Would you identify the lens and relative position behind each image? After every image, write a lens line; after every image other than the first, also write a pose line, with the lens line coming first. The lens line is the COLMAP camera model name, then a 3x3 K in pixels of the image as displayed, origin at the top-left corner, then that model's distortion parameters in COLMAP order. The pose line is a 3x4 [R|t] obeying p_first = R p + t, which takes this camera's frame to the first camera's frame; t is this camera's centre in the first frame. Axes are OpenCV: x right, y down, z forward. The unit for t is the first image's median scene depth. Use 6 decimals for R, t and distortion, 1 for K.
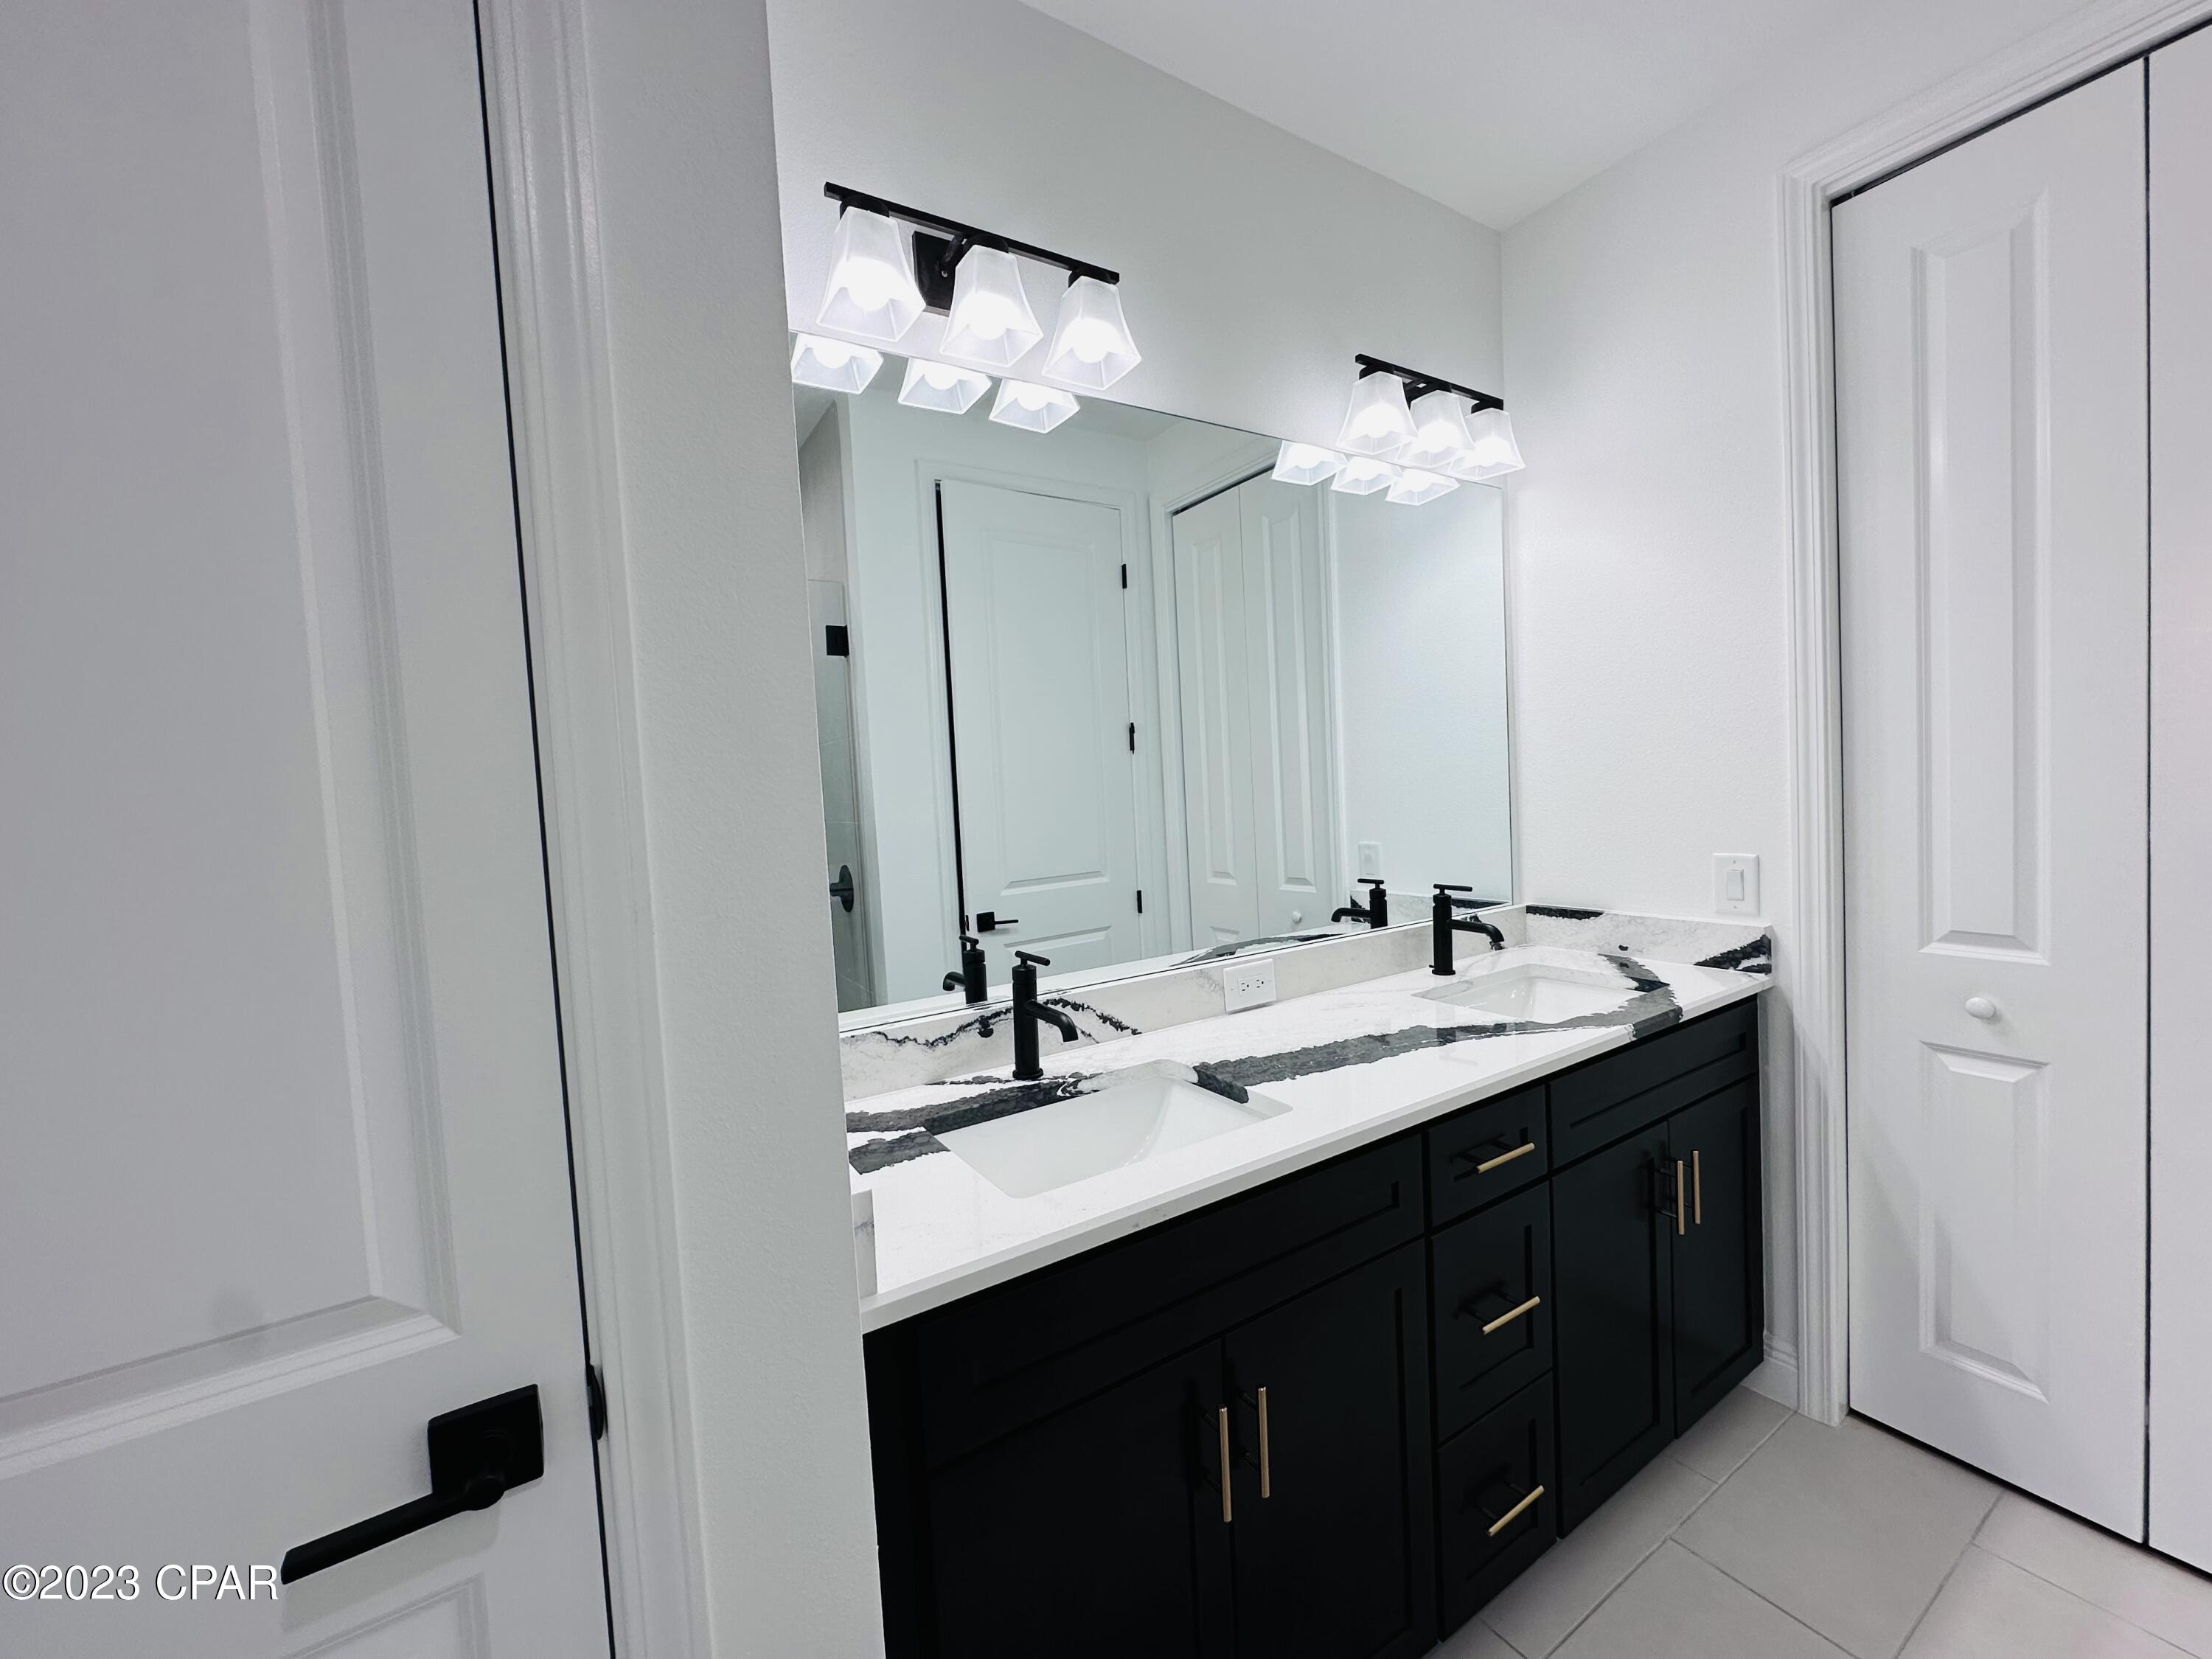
lens RADIAL K [[883.7, 0, 1106.0], [0, 883.7, 829.5], [0, 0, 1]] dist [-0.000693, -0.000096]
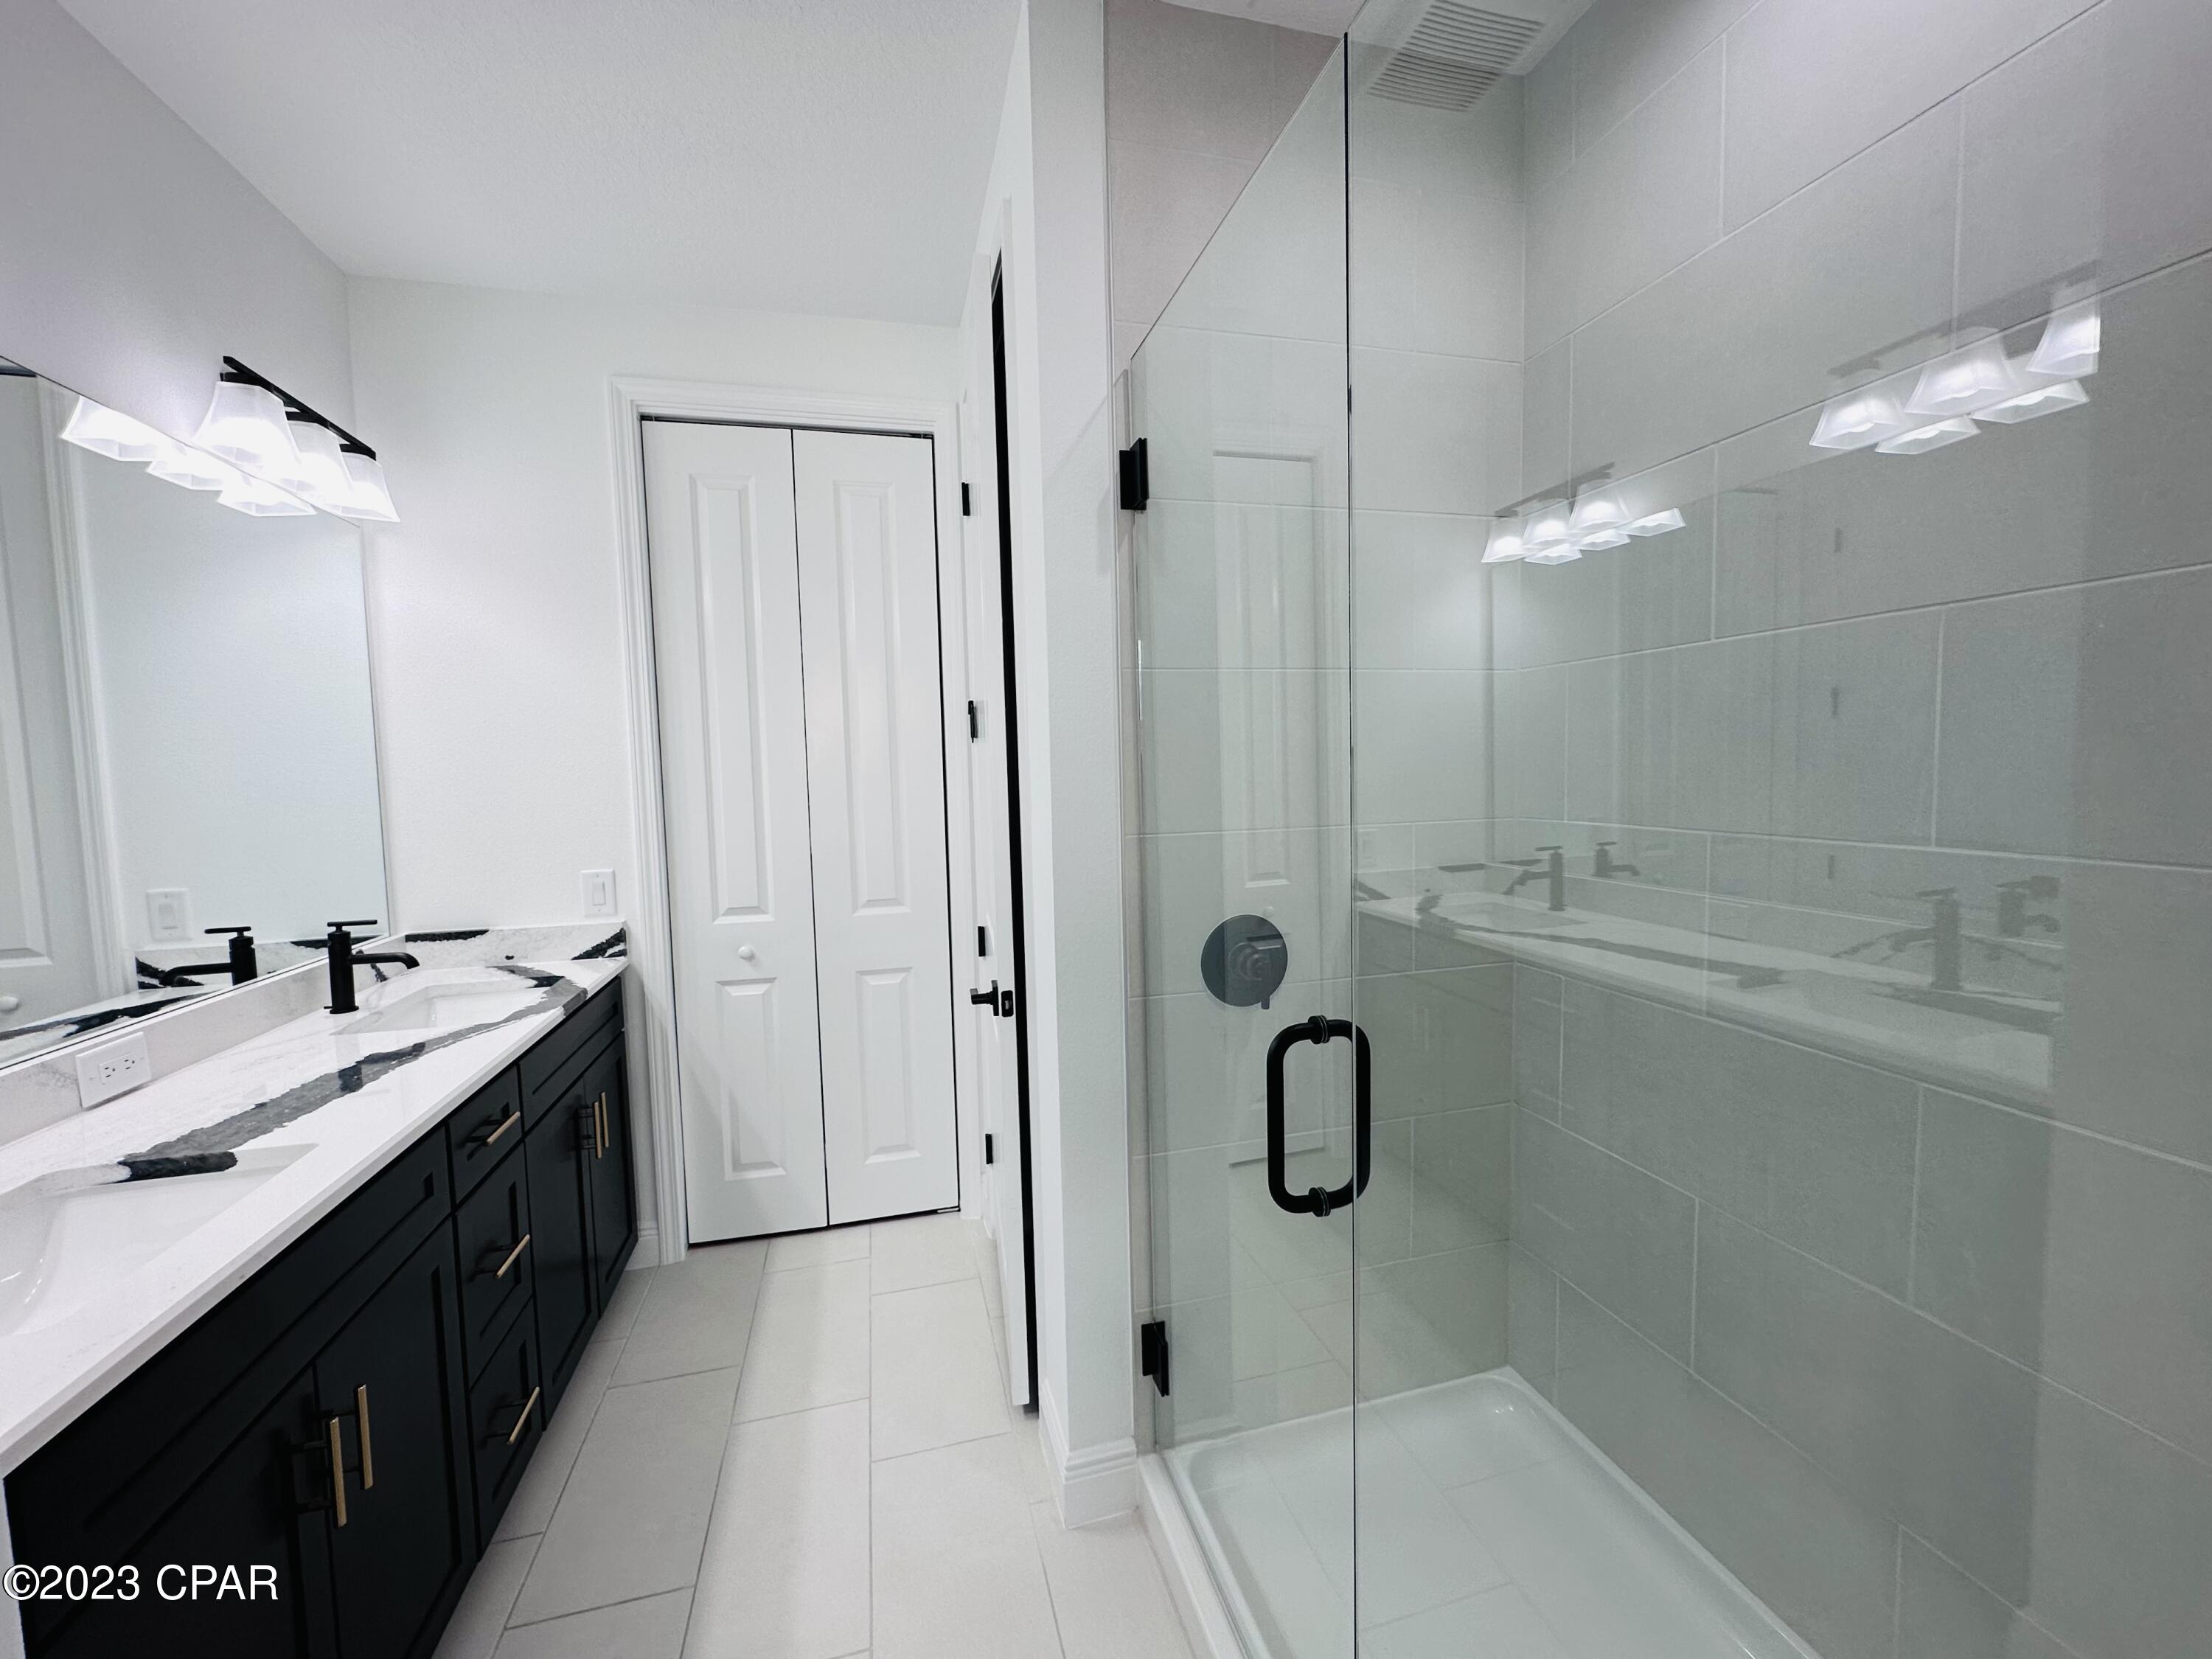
lens RADIAL K [[892.9, 0, 1106.0], [0, 892.9, 829.5], [0, 0, 1]] dist [0.000747, 0.000046]
pose [[0.302955, -0.023114, 0.952725, -0.336042], [0.051106, 0.998661, 0.007977, -0.004841], [-0.951634, 0.046273, 0.303731, -0.133598]]
